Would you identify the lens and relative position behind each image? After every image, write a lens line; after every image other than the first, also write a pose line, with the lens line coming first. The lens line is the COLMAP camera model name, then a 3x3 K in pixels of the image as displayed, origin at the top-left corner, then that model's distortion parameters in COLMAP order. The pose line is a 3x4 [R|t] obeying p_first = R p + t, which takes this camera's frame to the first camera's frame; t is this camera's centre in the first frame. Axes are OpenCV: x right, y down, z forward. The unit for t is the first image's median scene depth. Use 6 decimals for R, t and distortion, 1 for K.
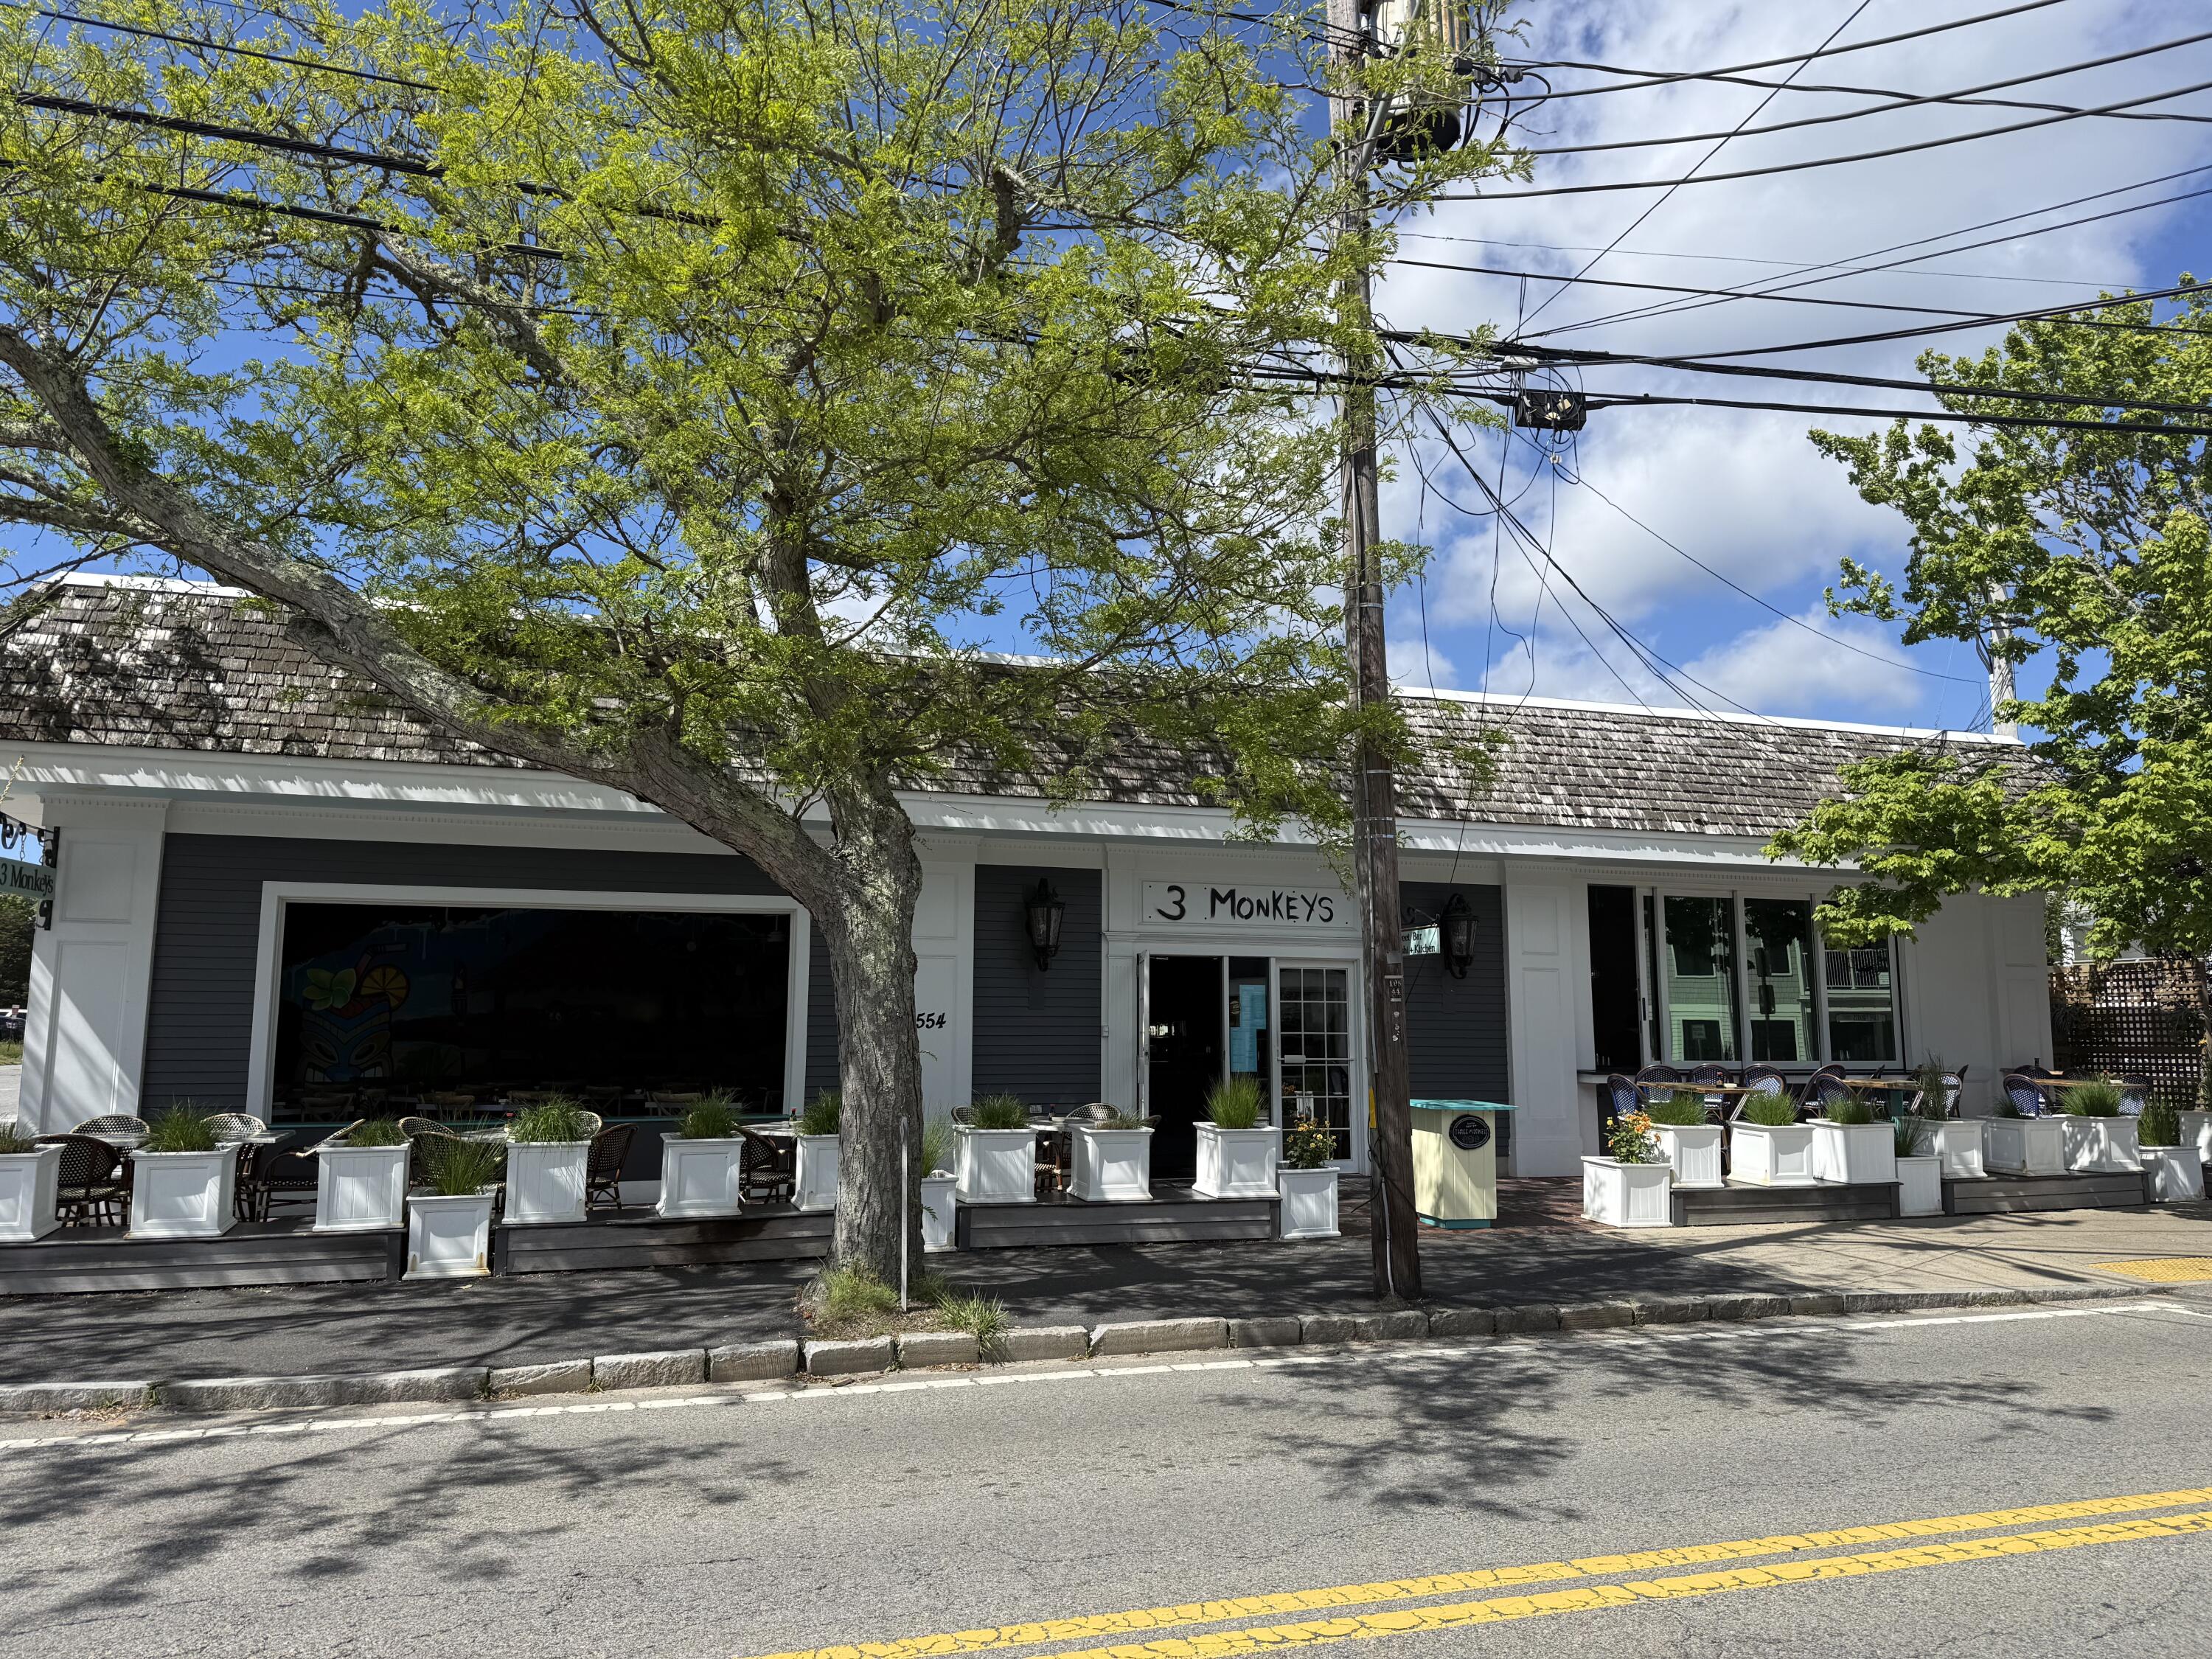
lens RADIAL K [[1564.2, 0, 1105.0], [0, 1564.2, 831.4], [0, 0, 1]] dist [-0.000349, -0.000264]
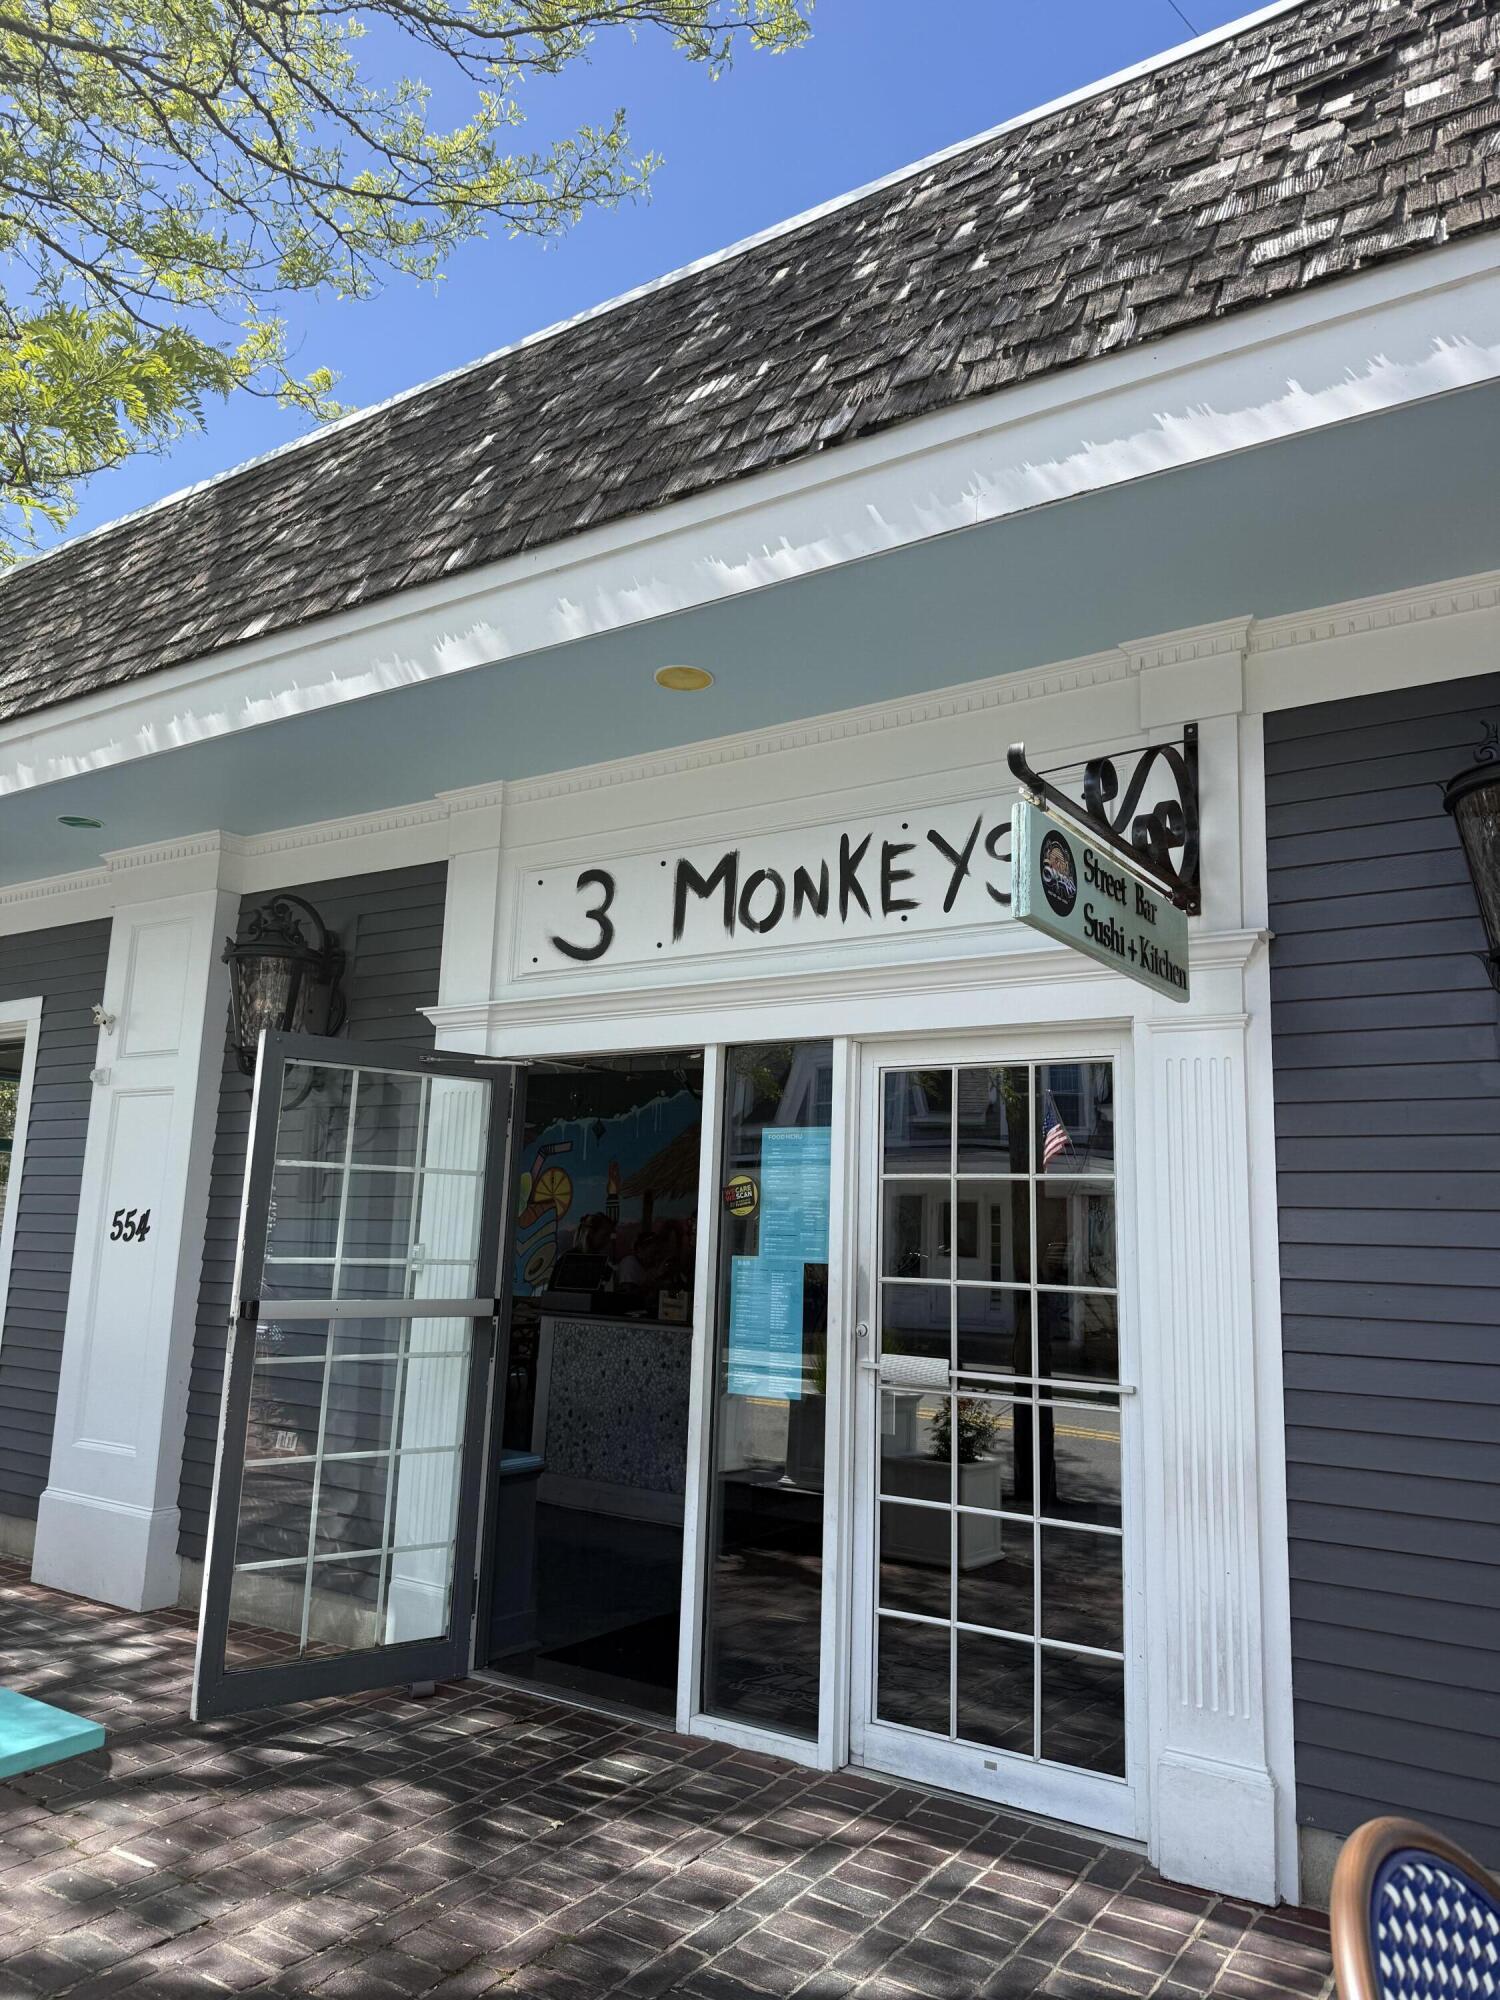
lens RADIAL K [[1414.3, 0, 751.5], [0, 1414.3, 995.1], [0, 0, 1]] dist [-0.000349, -0.000264]
pose [[0.602463, -0.123154, -0.788588, 0.326080], [0.079682, 0.992369, -0.094103, 0.097886], [0.794159, -0.006142, 0.607679, 0.812783]]
